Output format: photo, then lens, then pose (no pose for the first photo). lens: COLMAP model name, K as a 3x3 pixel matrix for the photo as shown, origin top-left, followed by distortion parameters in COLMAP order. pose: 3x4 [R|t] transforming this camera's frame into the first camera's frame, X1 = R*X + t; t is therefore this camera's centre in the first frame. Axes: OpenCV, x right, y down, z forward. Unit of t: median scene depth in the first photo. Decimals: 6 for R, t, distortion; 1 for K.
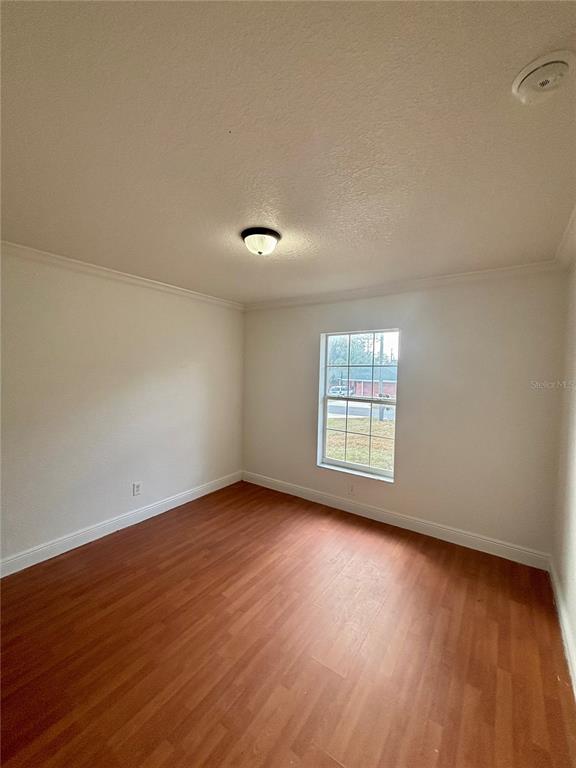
lens RADIAL K [[313.7, 0, 288.0], [0, 313.7, 384.0], [0, 0, 1]] dist [0.000187, 0.000023]
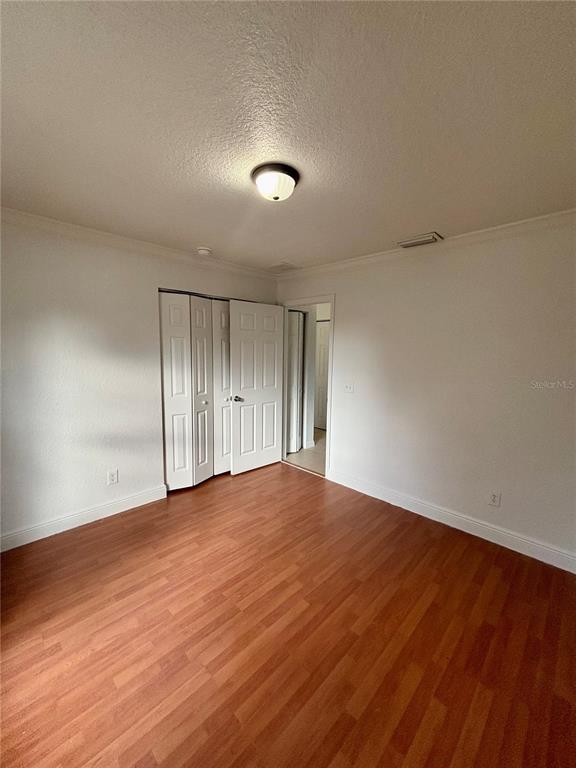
lens RADIAL K [[313.7, 0, 288.0], [0, 313.7, 384.0], [0, 0, 1]] dist [0.000187, 0.000023]
pose [[-0.986960, -0.045588, 0.154377, -0.249346], [-0.018333, 0.984652, 0.173566, -0.070193], [-0.159920, 0.168472, -0.972647, 1.677894]]
